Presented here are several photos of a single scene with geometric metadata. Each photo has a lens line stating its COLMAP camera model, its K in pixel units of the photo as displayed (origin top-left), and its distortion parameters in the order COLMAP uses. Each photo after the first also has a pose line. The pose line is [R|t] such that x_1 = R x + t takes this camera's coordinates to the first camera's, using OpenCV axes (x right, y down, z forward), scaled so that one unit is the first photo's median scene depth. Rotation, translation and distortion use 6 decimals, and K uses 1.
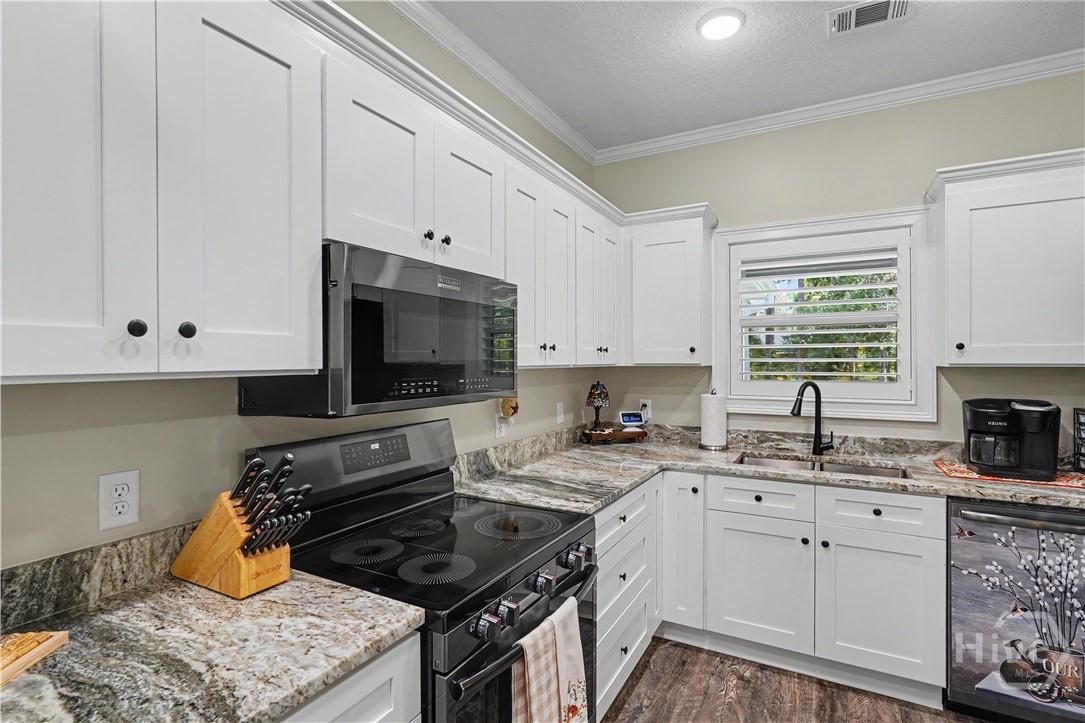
lens RADIAL K [[514.1, 0, 540.3], [0, 514.1, 358.9], [0, 0, 1]] dist [-0.002489, -0.000030]
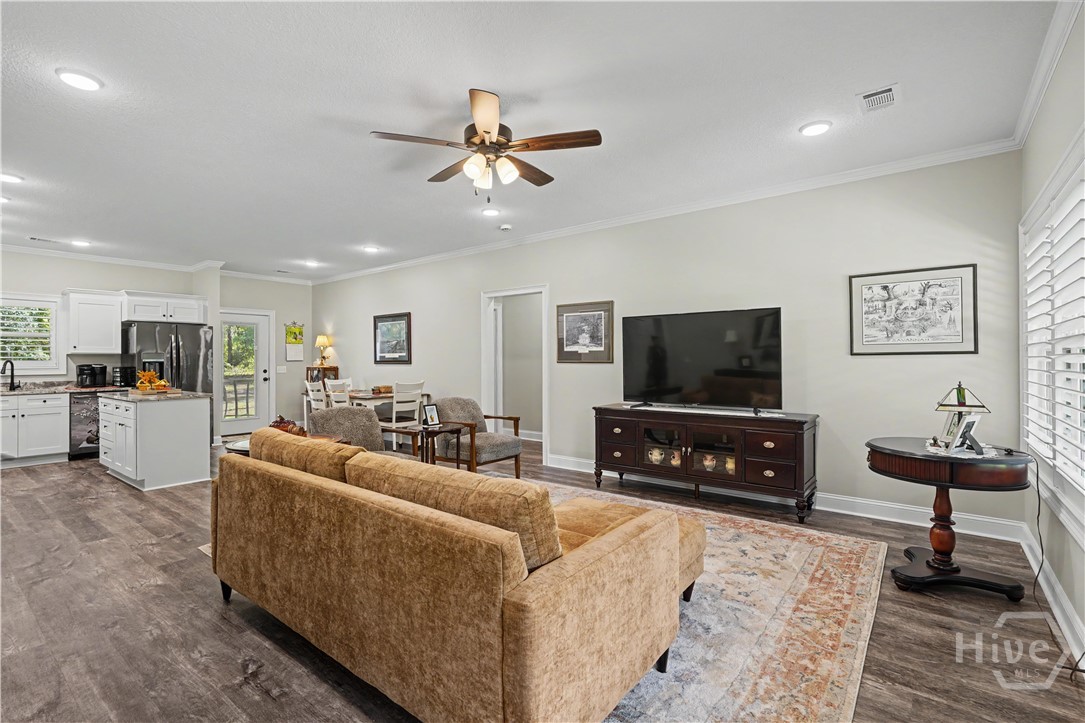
lens RADIAL K [[504.8, 0, 545.0], [0, 504.8, 357.7], [0, 0, 1]] dist [0.000771, 0.000490]
pose [[0.158854, 0.005946, 0.987284, -1.543782], [0.003314, 0.999973, -0.006556, 0.060788], [-0.987297, 0.004314, 0.158830, -2.026582]]
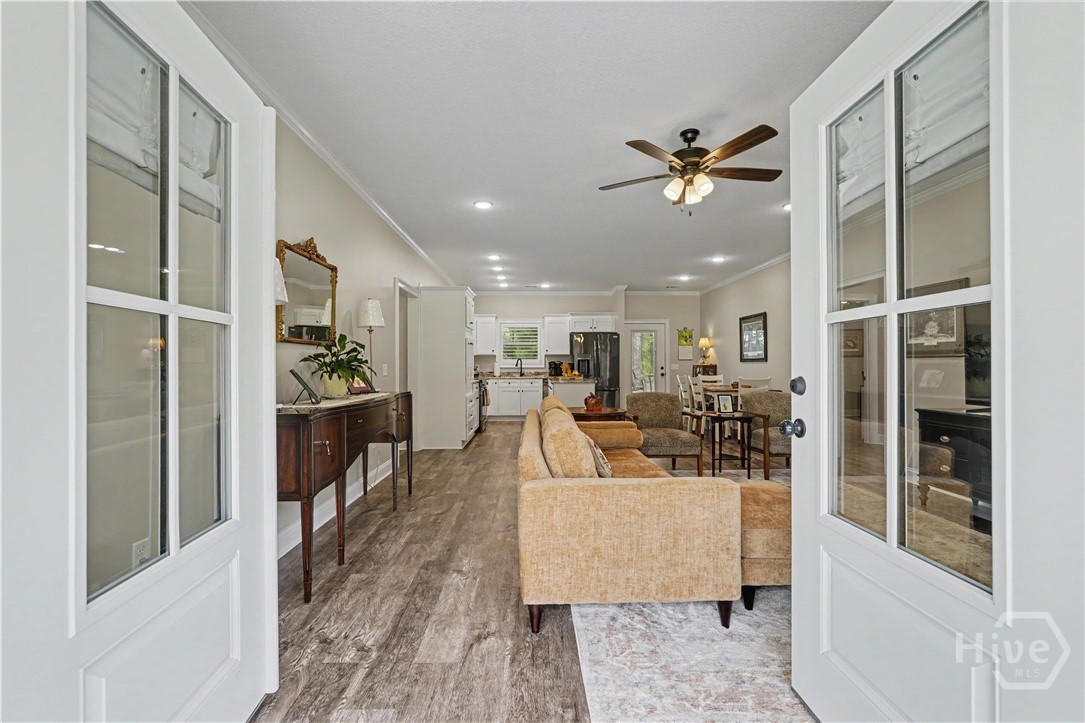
lens RADIAL K [[485.3, 0, 542.5], [0, 485.3, 361.5], [0, 0, 1]] dist [-0.001878, 0.000020]
pose [[0.861980, 0.004553, 0.506922, -1.417852], [-0.001100, 0.999974, -0.007112, 0.101845], [-0.506941, 0.005573, 0.861962, -2.691943]]
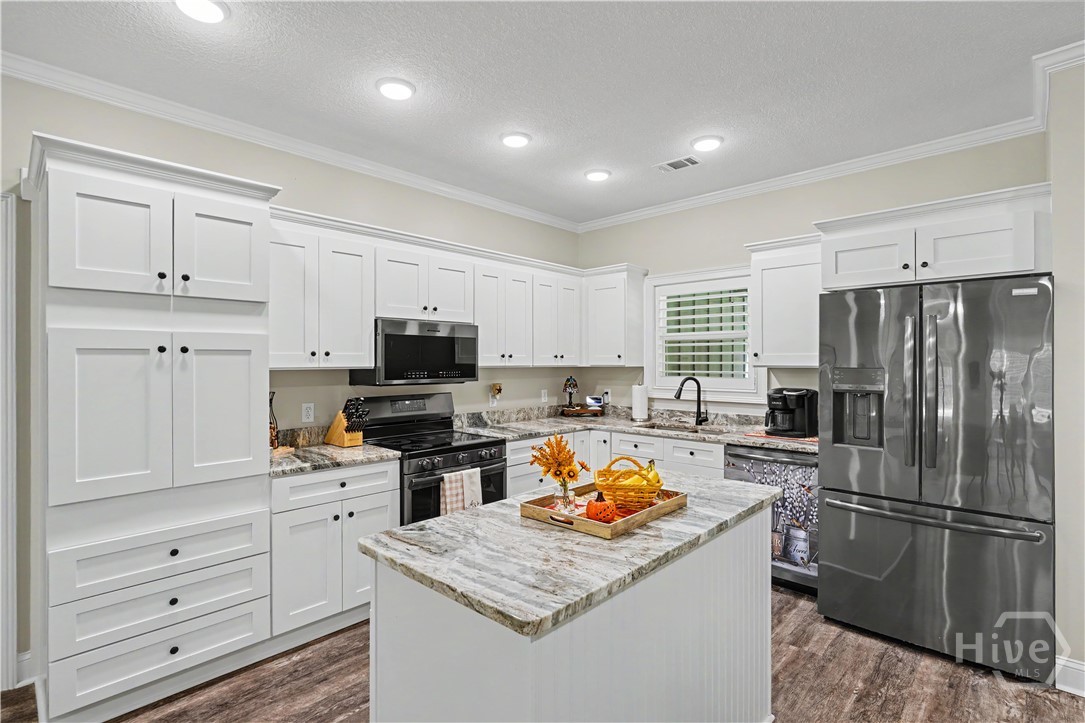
lens RADIAL K [[504.8, 0, 545.0], [0, 504.8, 357.7], [0, 0, 1]] dist [0.000771, 0.000490]
pose [[0.970435, -0.001128, -0.241360, 0.507805], [-0.000220, 0.999985, -0.005560, -0.006236], [0.241363, 0.005449, 0.970420, -0.629592]]
